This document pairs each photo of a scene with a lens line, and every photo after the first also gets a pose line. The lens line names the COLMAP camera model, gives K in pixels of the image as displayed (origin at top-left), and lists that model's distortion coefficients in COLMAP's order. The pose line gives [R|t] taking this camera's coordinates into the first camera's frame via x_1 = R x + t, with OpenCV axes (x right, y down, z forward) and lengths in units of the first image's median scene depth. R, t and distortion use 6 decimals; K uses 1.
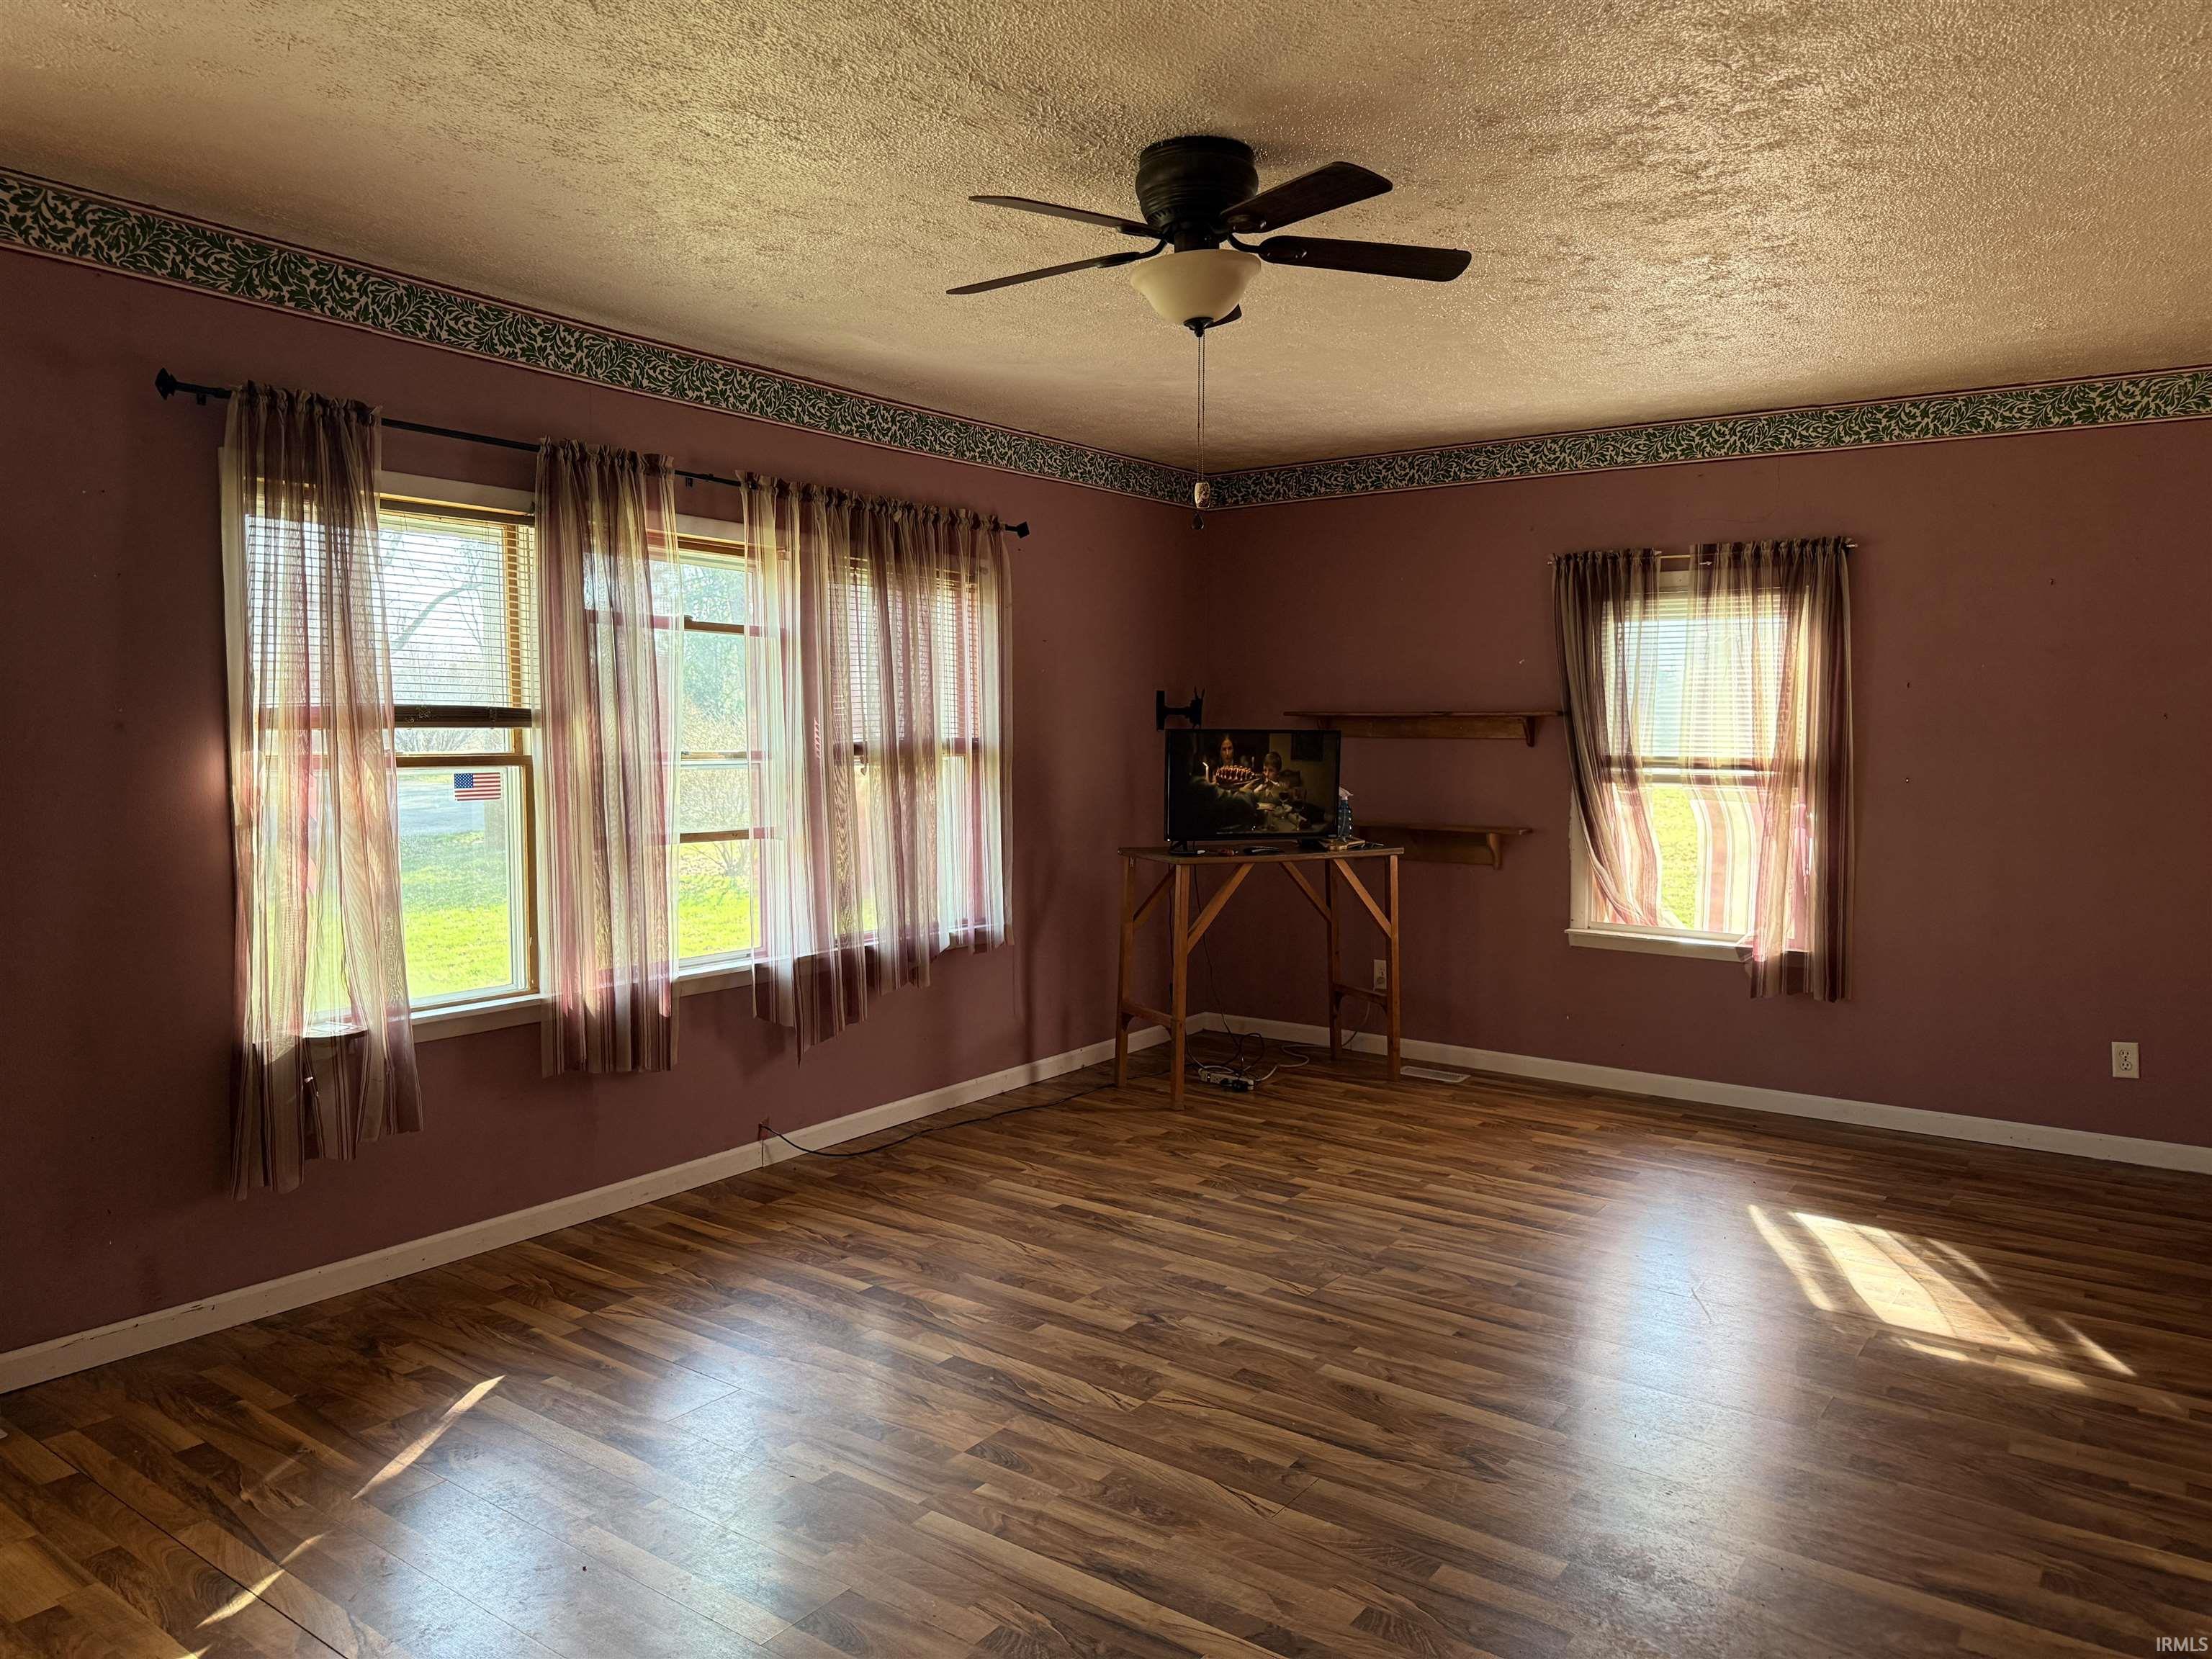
lens RADIAL K [[1550.9, 0, 1116.4], [0, 1550.9, 823.7], [0, 0, 1]] dist [0.034979, -0.046295]
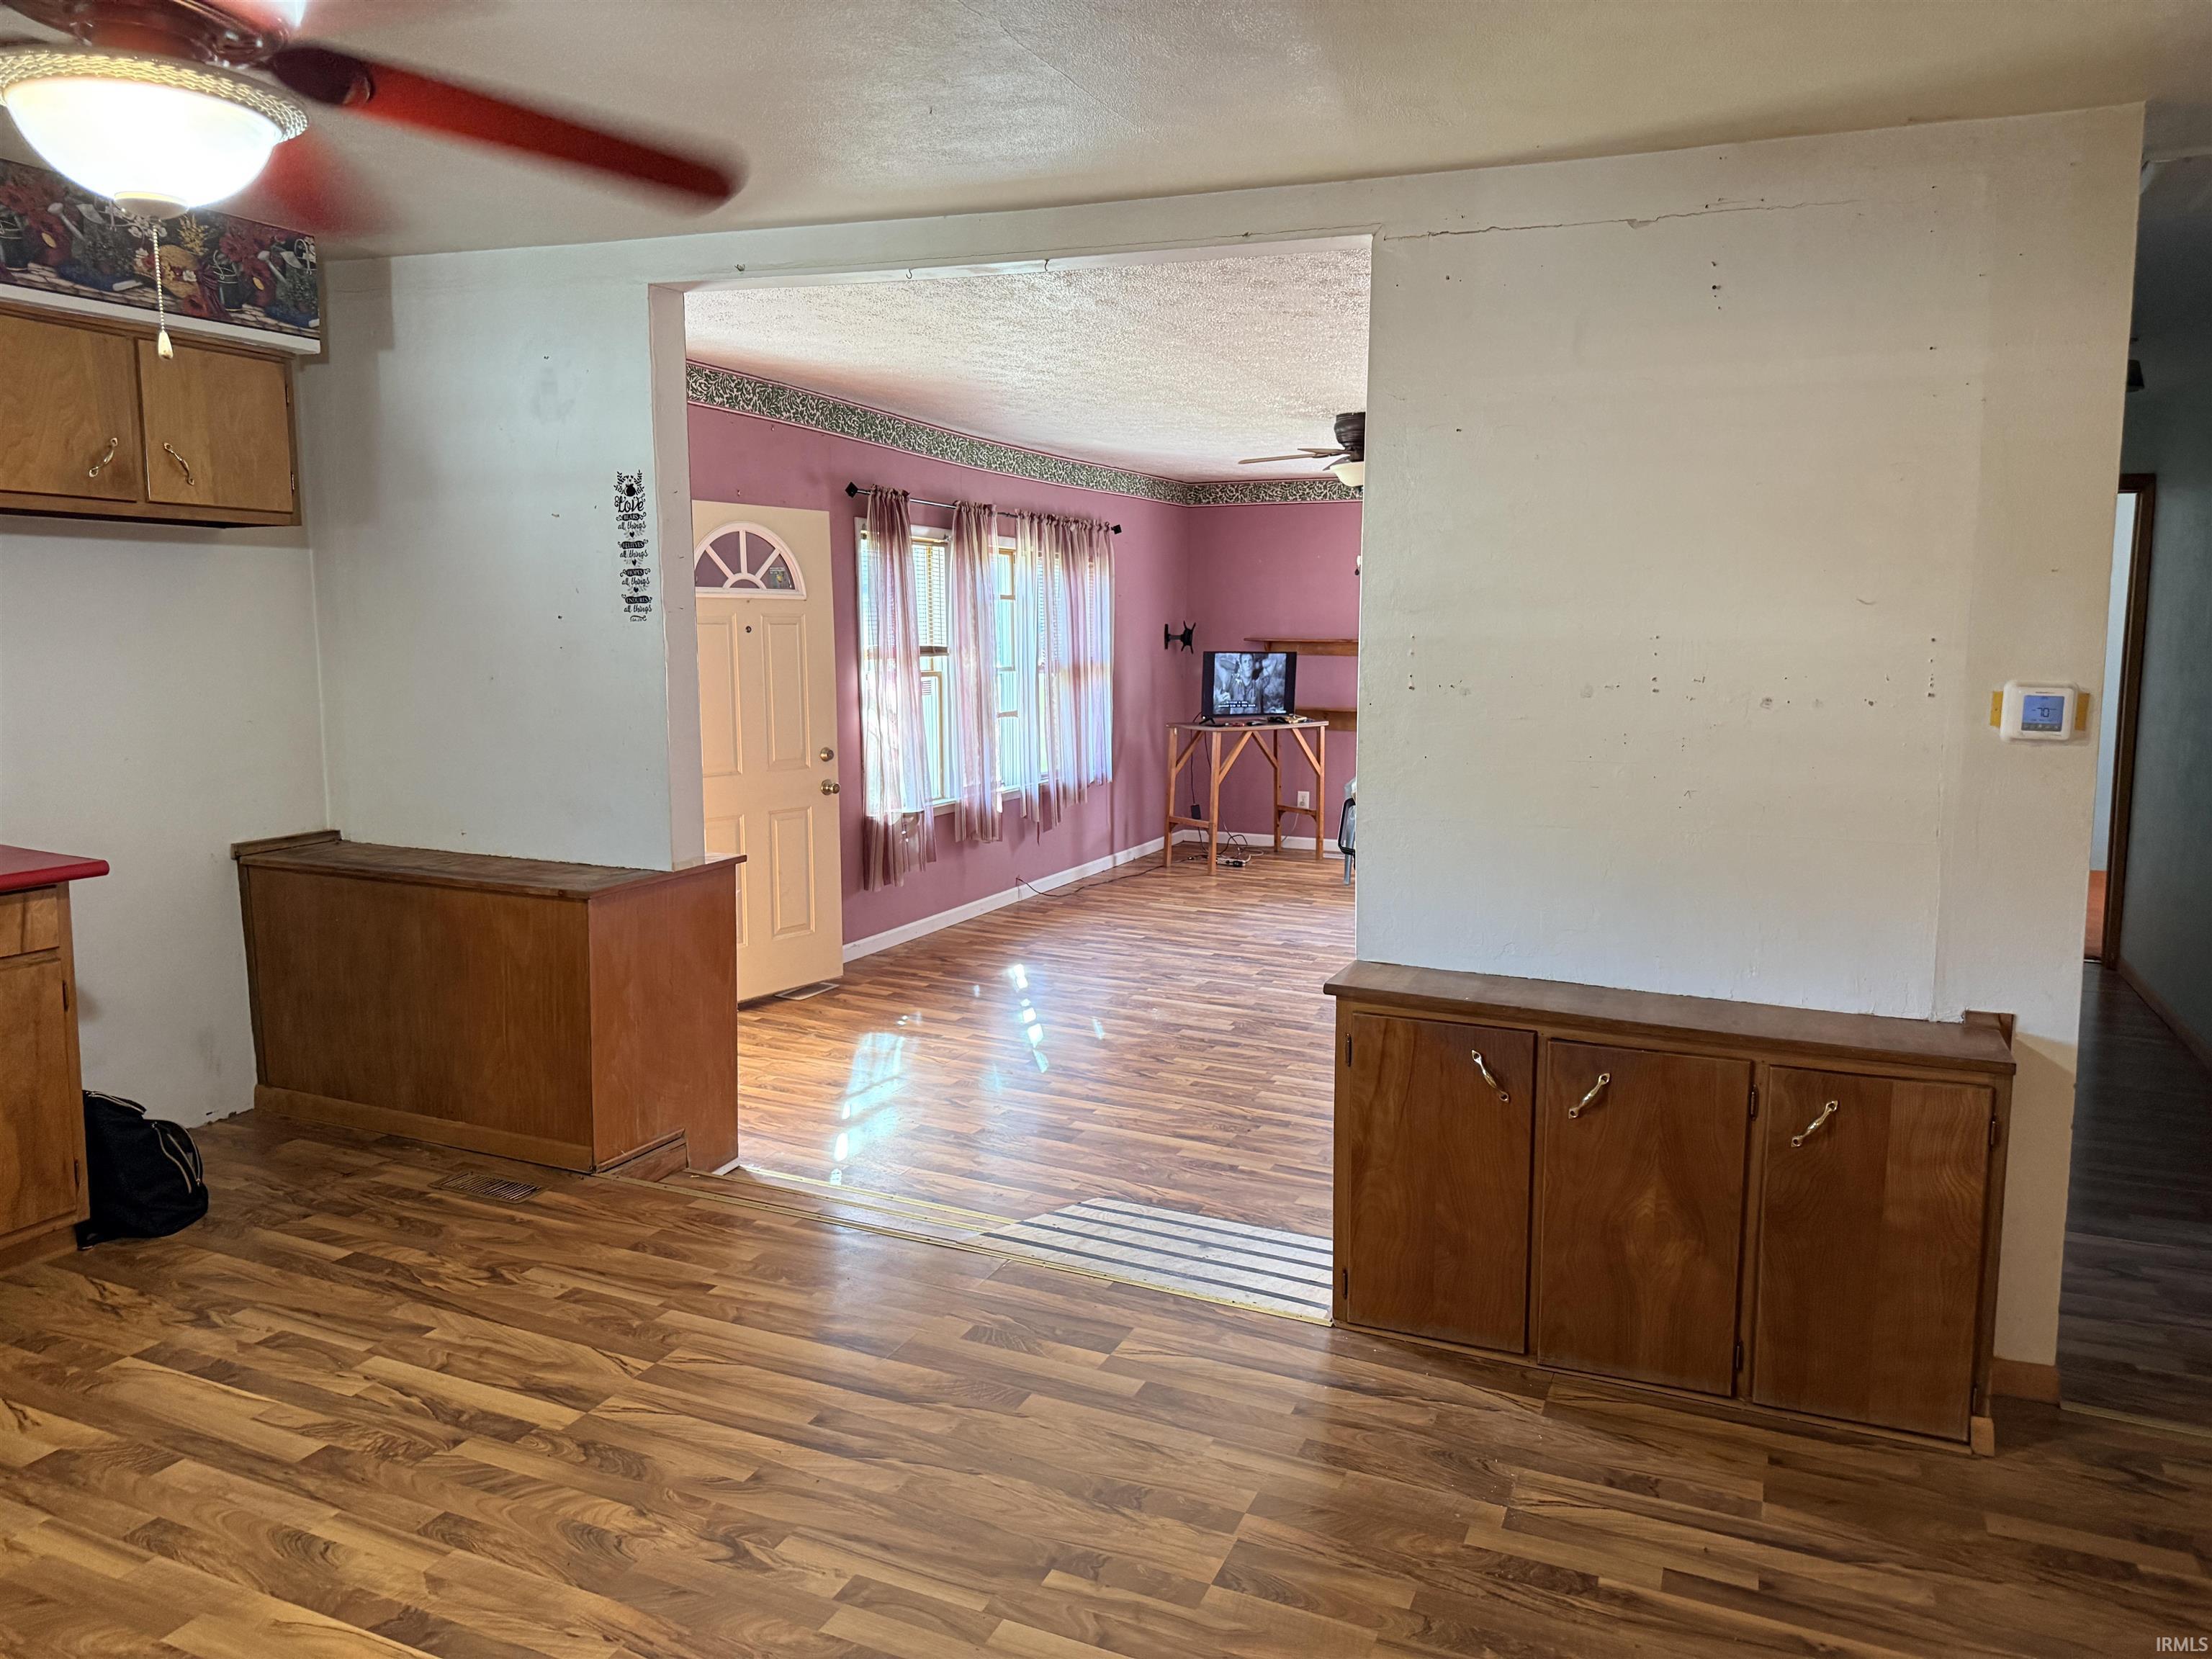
lens RADIAL K [[1550.9, 0, 1138.5], [0, 1550.9, 816.0], [0, 0, 1]] dist [0.034979, -0.046295]
pose [[0.974890, -0.019615, 0.221822, -0.426370], [0.005956, 0.998054, 0.062076, 0.012119], [-0.222608, -0.059196, 0.973109, -0.658448]]
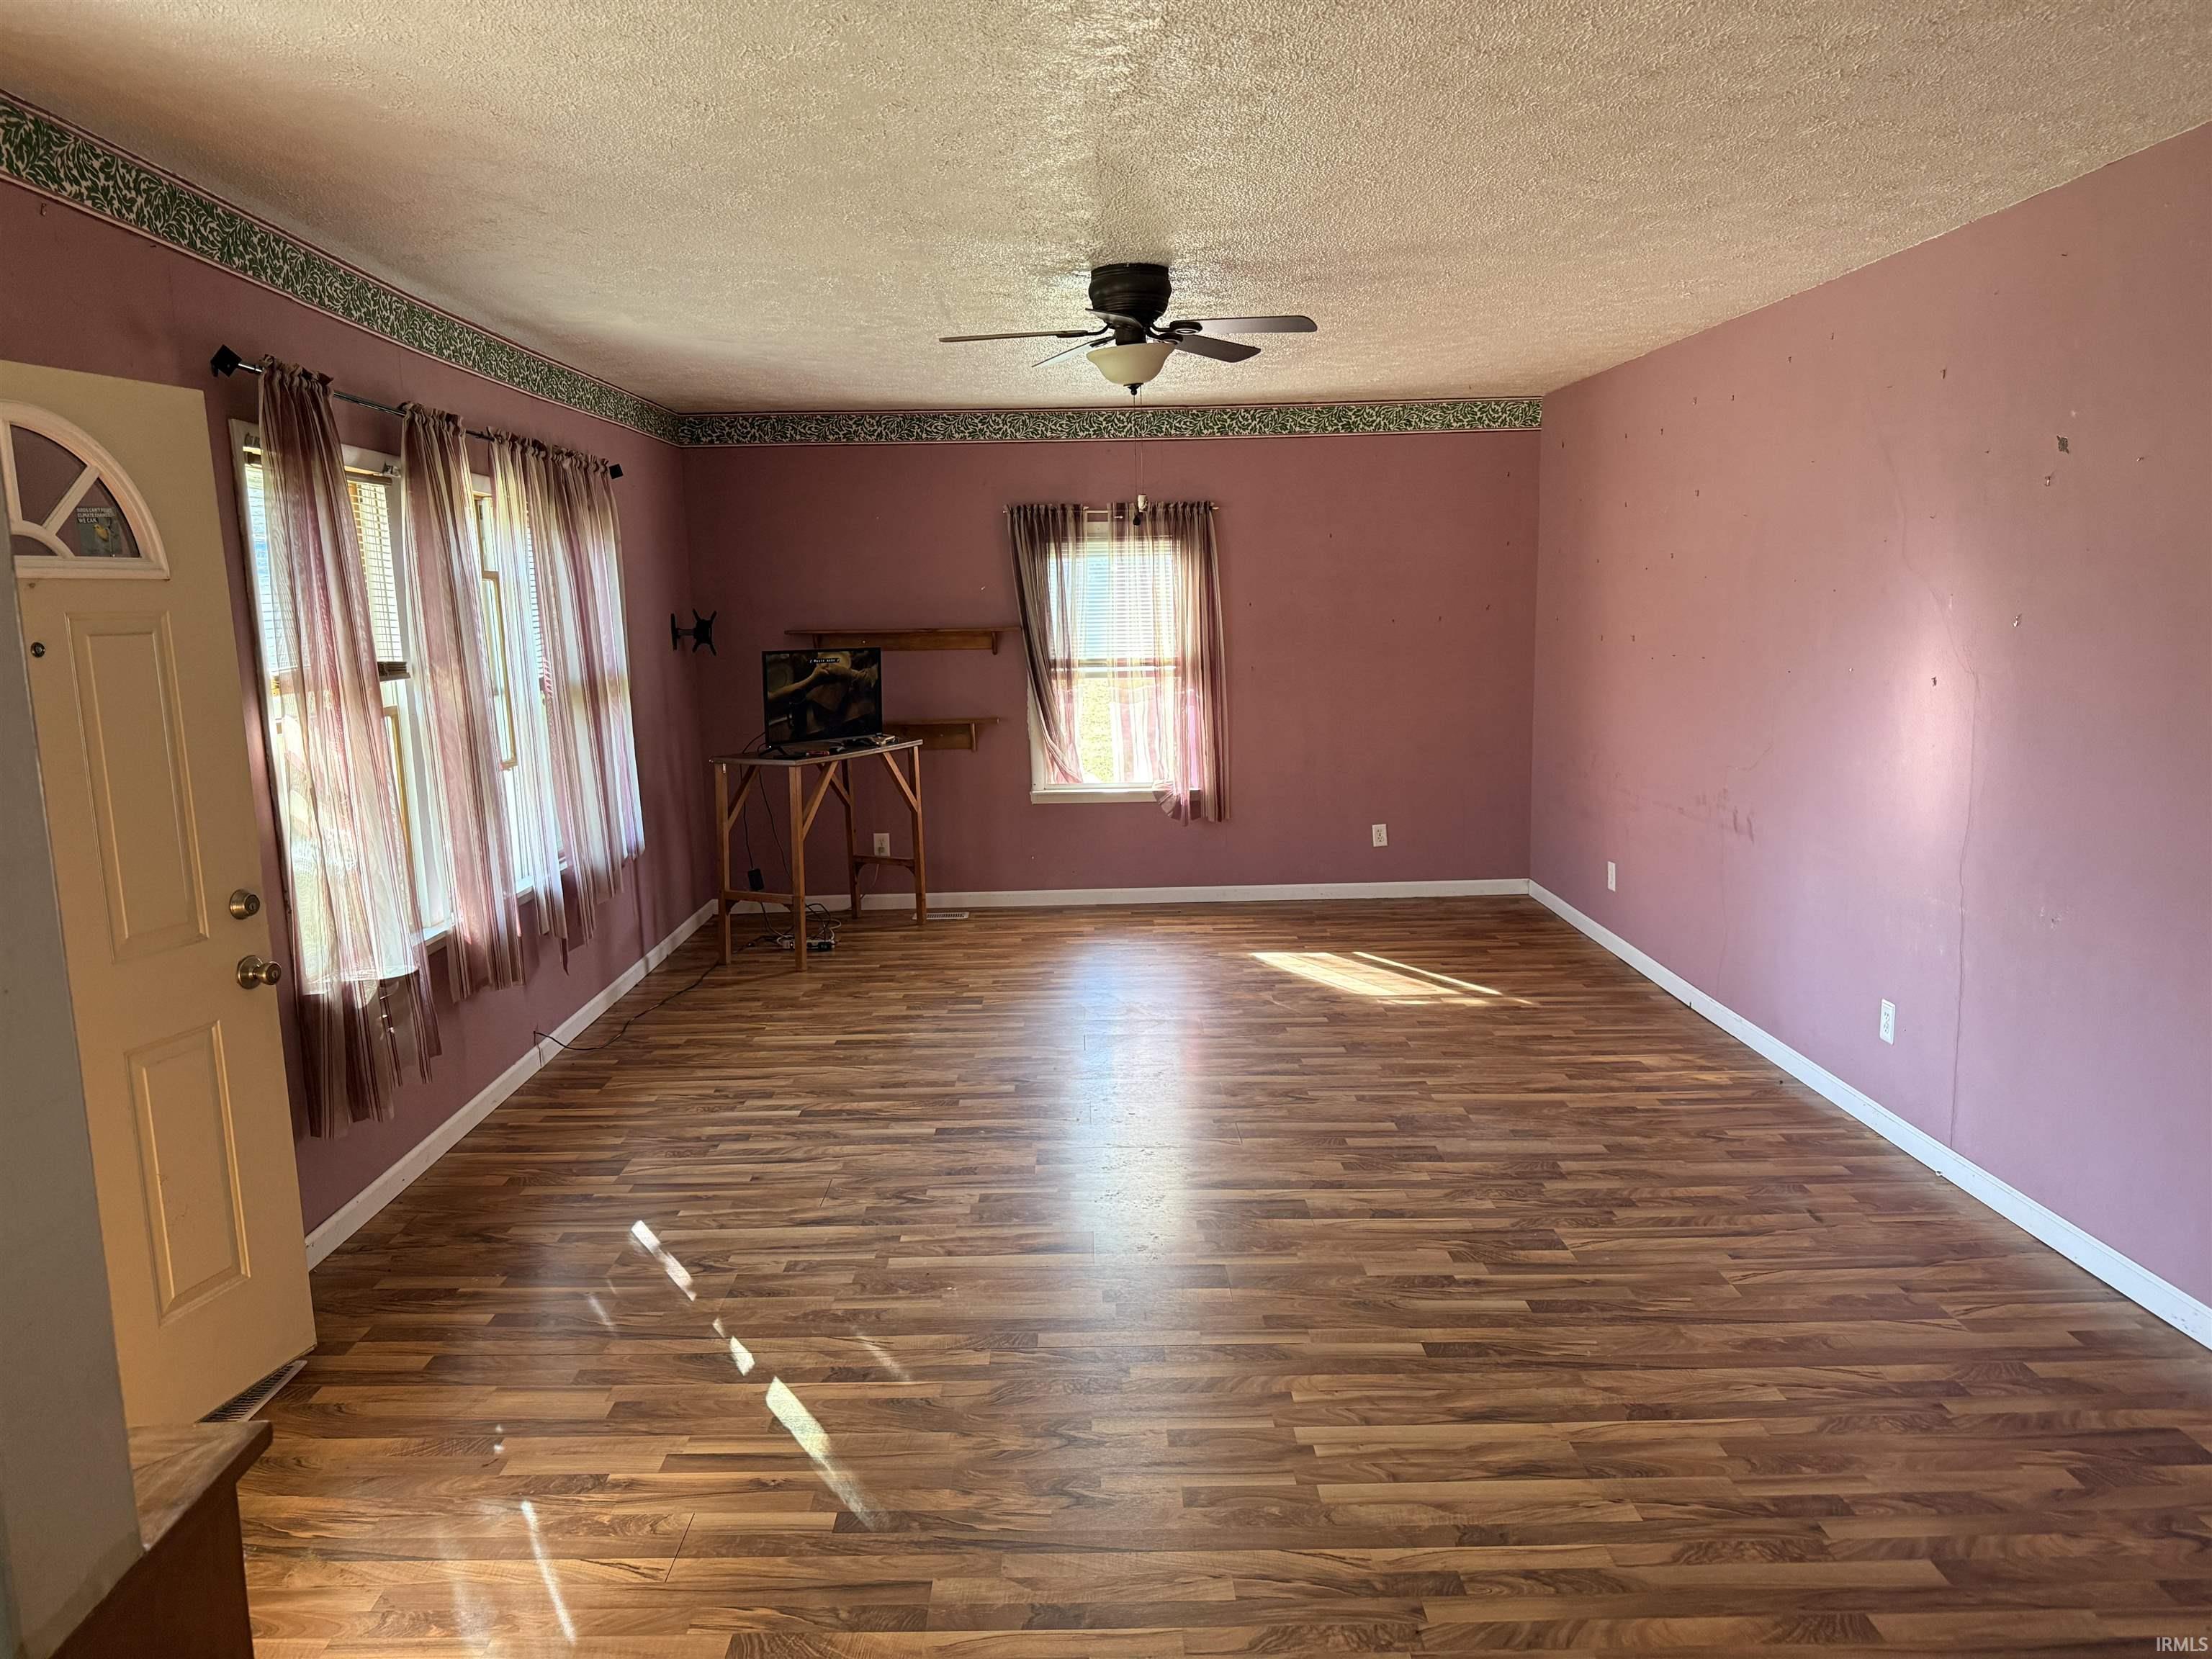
lens RADIAL K [[1550.9, 0, 1128.6], [0, 1550.9, 814.6], [0, 0, 1]] dist [0.034979, -0.046295]
pose [[0.793694, -0.100565, 0.599946, -0.475163], [0.061070, 0.994430, 0.085898, -0.023234], [-0.605243, -0.031539, 0.795415, -0.105913]]
